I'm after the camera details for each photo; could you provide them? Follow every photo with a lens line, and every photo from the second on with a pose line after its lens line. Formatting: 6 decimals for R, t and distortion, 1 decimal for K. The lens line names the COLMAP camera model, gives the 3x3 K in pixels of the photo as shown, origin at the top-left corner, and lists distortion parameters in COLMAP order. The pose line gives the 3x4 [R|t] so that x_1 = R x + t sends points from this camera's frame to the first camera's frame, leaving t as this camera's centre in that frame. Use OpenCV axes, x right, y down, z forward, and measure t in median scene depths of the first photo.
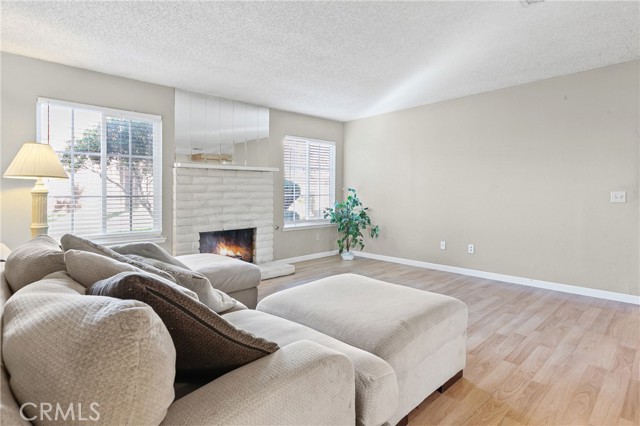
lens RADIAL K [[347.7, 0, 296.7], [0, 347.7, 193.9], [0, 0, 1]] dist [0.003224, 0.001253]
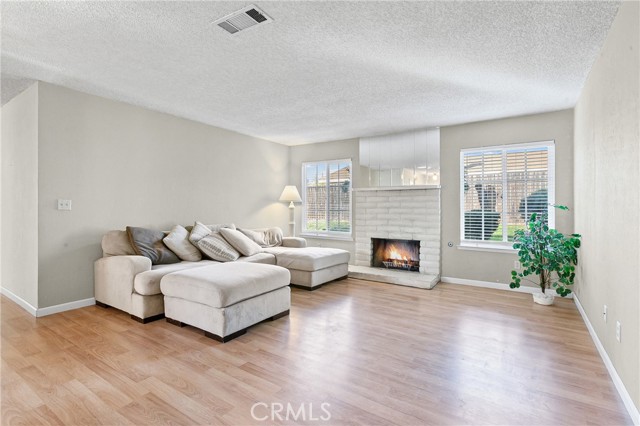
lens RADIAL K [[299.2, 0, 320.8], [0, 299.2, 209.4], [0, 0, 1]] dist [-0.007376, 0.000077]
pose [[0.239563, 0.010139, -0.970828, 0.802735], [-0.010752, 0.999912, 0.007790, -0.007216], [0.970821, 0.008572, 0.239651, 0.512163]]
